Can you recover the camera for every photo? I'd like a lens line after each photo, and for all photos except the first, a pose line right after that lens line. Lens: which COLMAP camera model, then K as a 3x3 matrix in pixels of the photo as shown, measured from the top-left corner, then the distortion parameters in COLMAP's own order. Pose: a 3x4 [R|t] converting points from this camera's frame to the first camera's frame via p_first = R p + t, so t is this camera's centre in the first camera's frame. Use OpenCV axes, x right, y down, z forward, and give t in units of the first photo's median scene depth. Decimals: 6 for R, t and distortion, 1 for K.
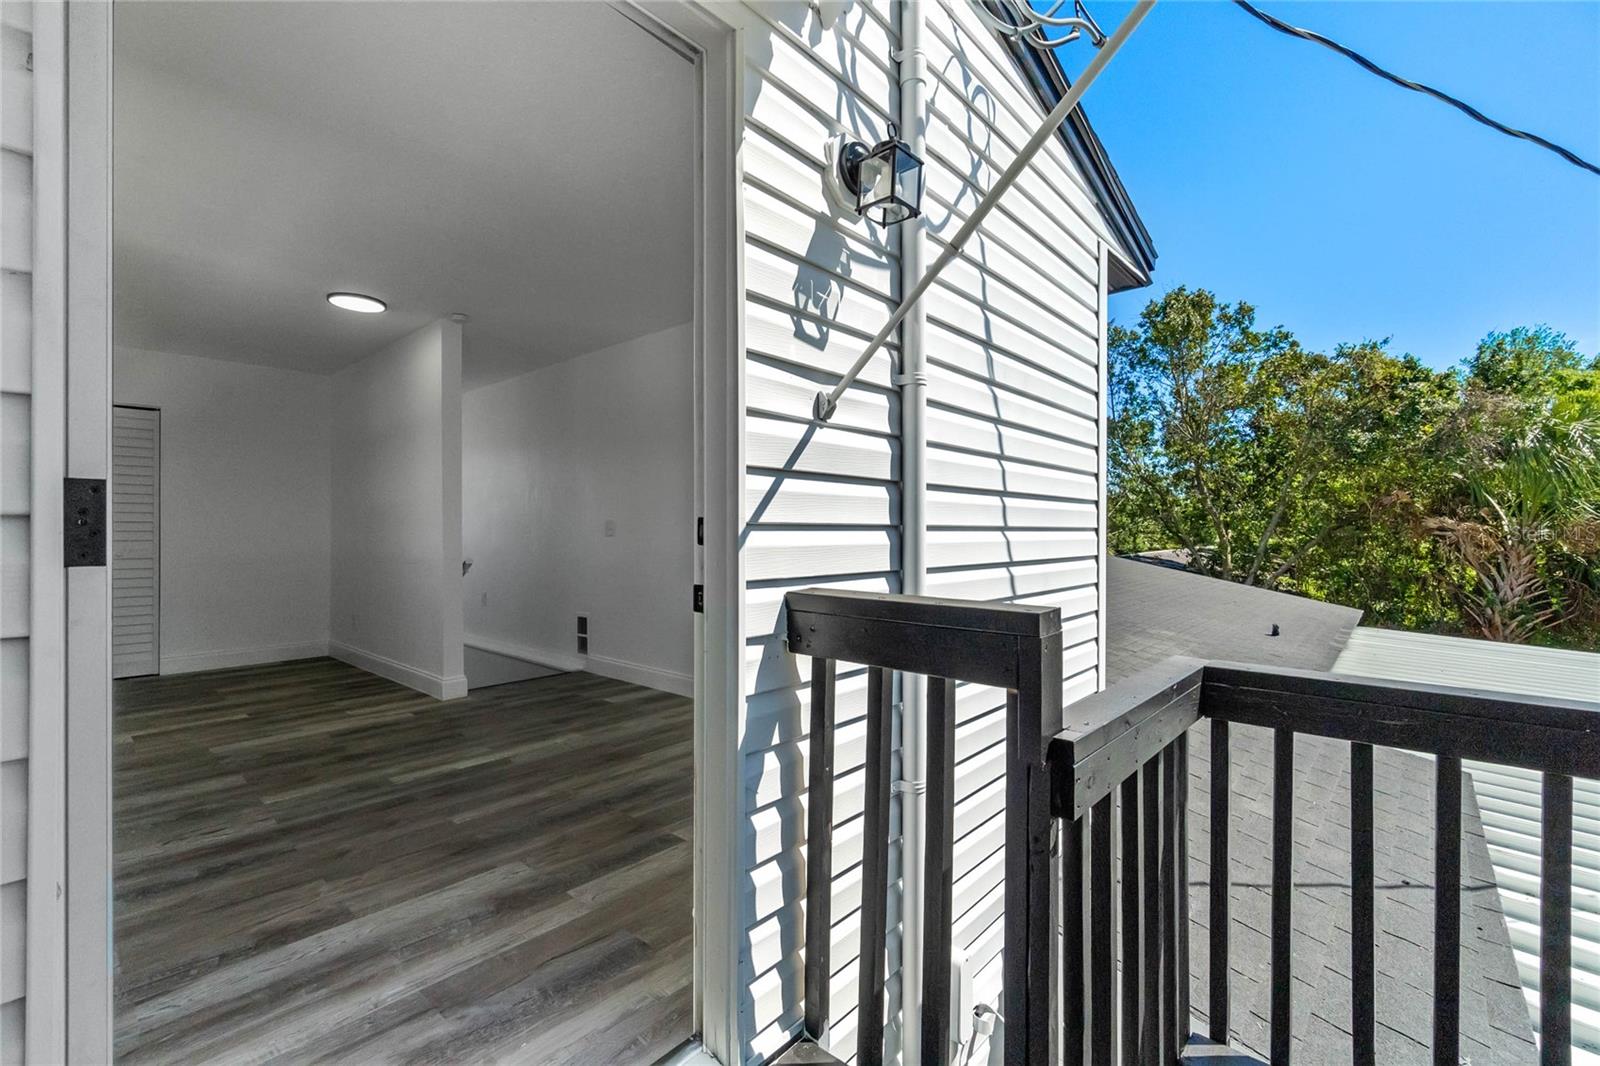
lens RADIAL K [[681.7, 0, 800.0], [0, 681.7, 533.0], [0, 0, 1]] dist [-0.007155, 0.000056]
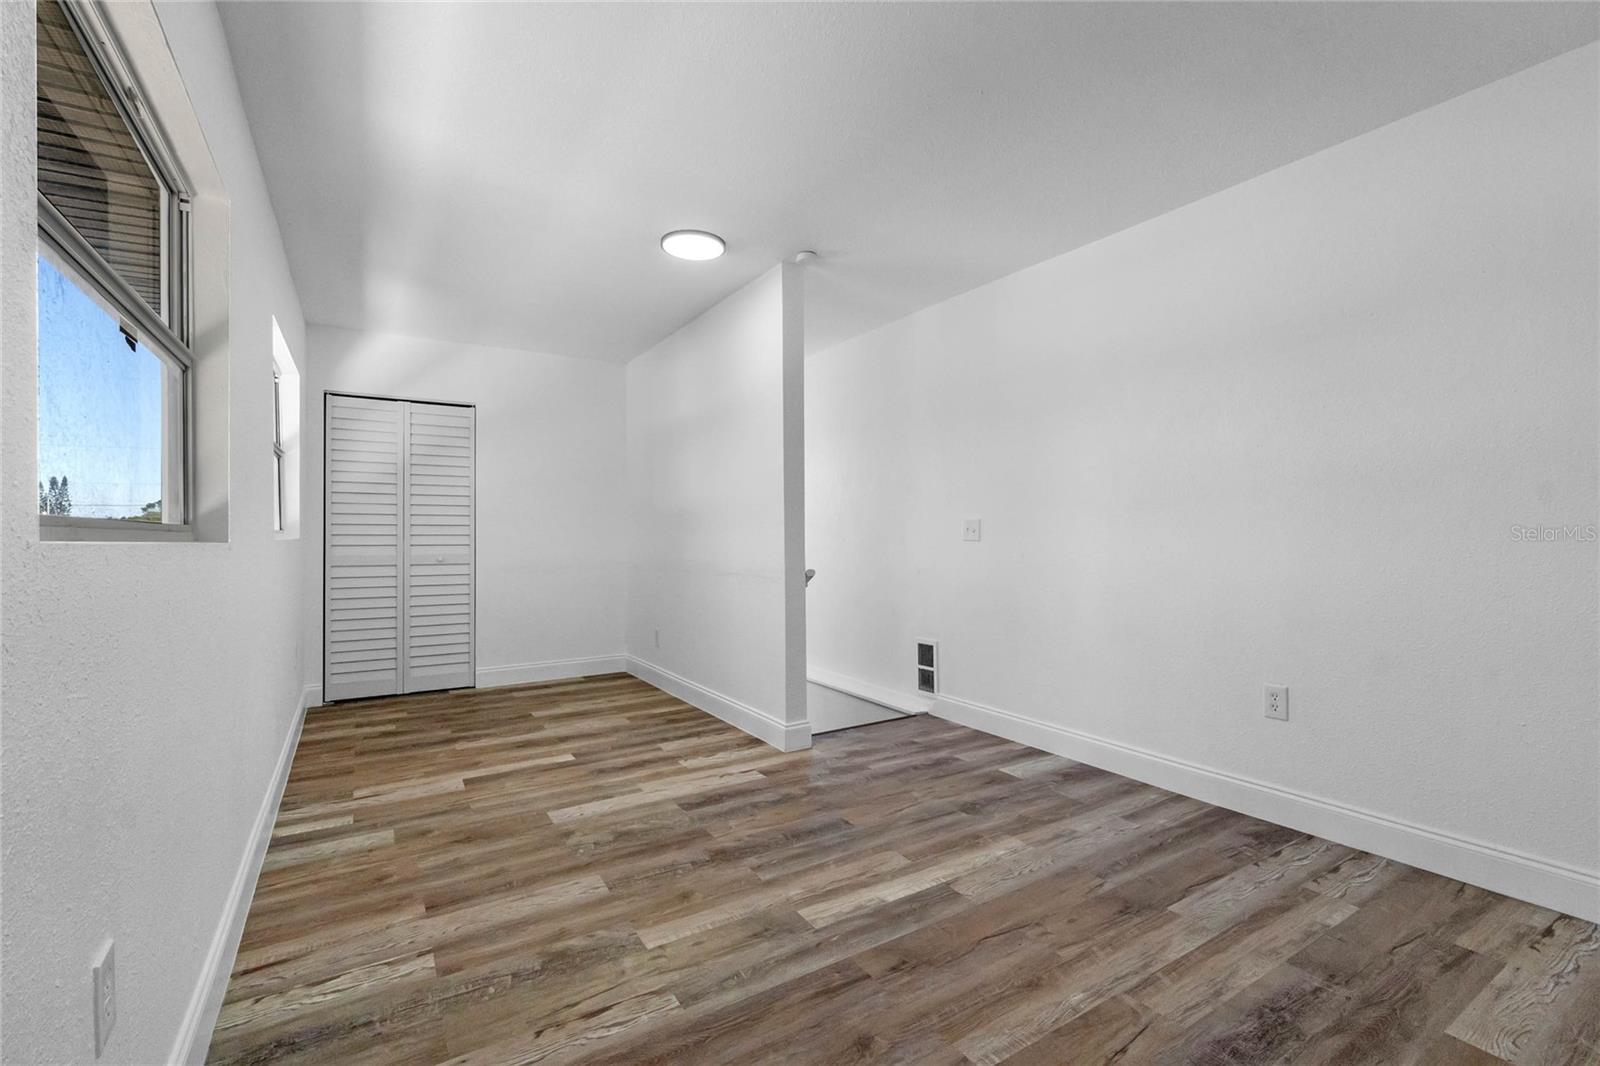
lens RADIAL K [[691.8, 0, 796.2], [0, 691.8, 533.6], [0, 0, 1]] dist [-0.007462, 0.001237]
pose [[0.957052, -0.003215, -0.289900, -0.366196], [0.002652, 0.999994, -0.002334, -0.002420], [0.289906, 0.001465, 0.957054, 0.319879]]
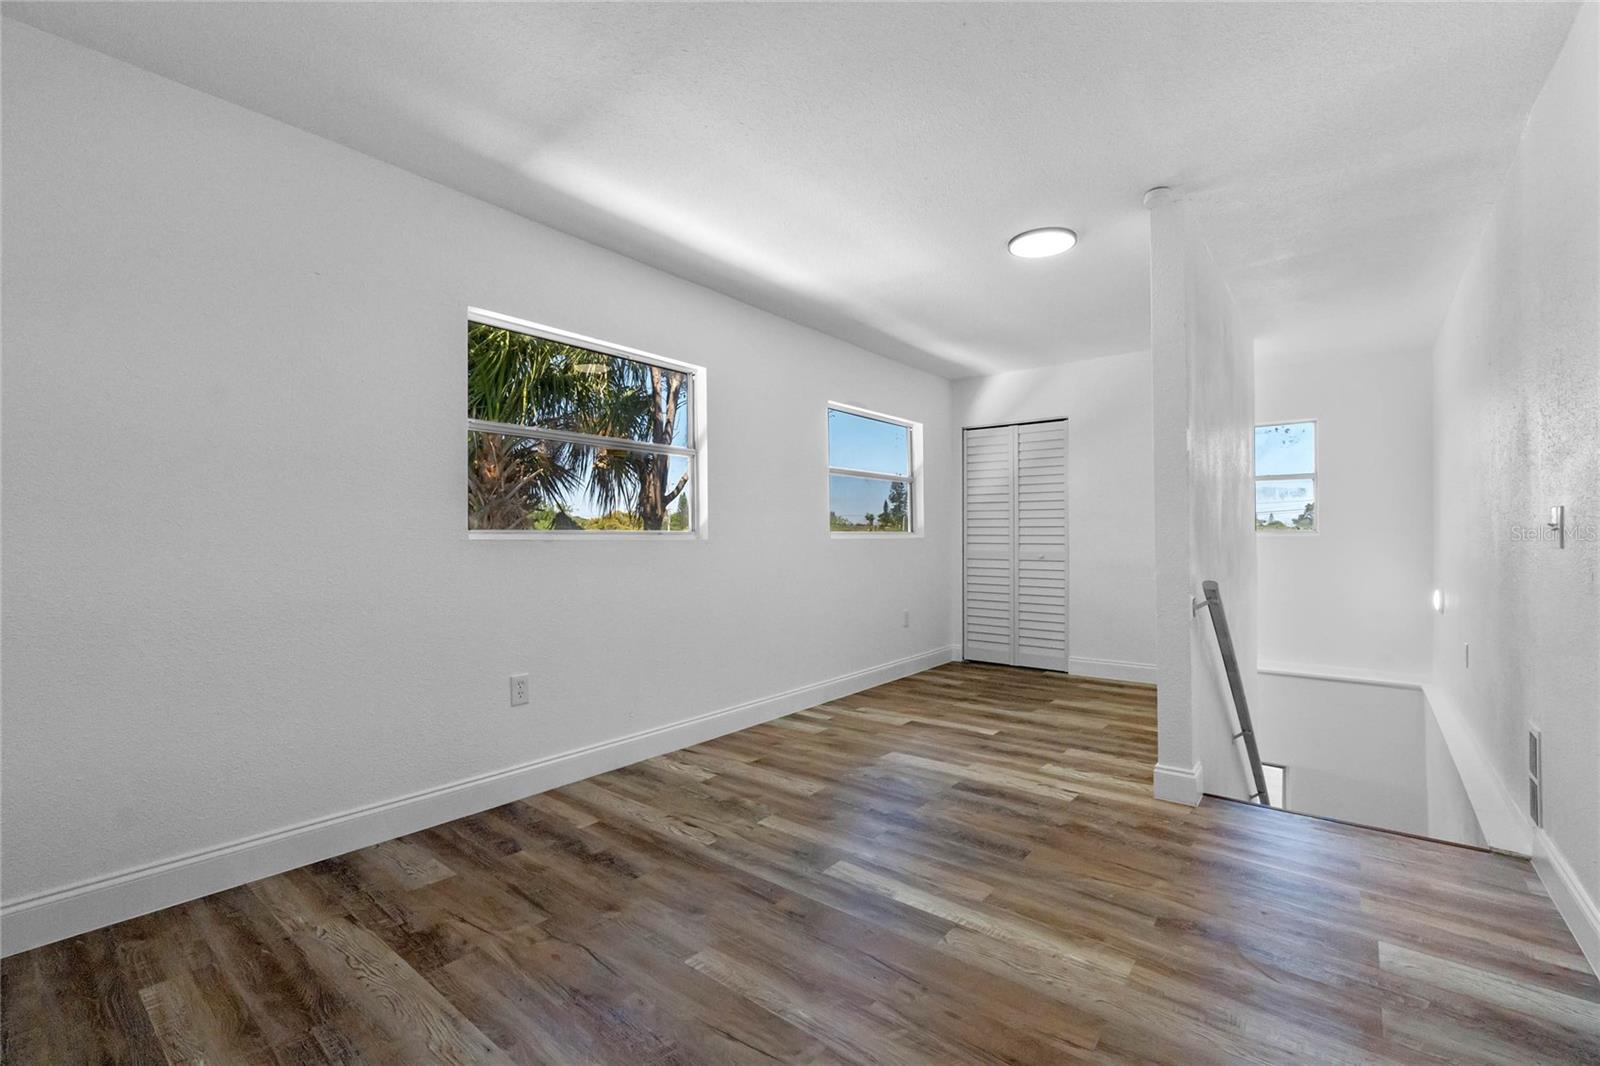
lens RADIAL K [[691.8, 0, 796.2], [0, 691.8, 533.6], [0, 0, 1]] dist [-0.007462, 0.001237]
pose [[0.043863, -0.002216, -0.999035, 0.154907], [0.000315, 0.999998, -0.002204, -0.006202], [0.999037, -0.000218, 0.043864, 0.815178]]
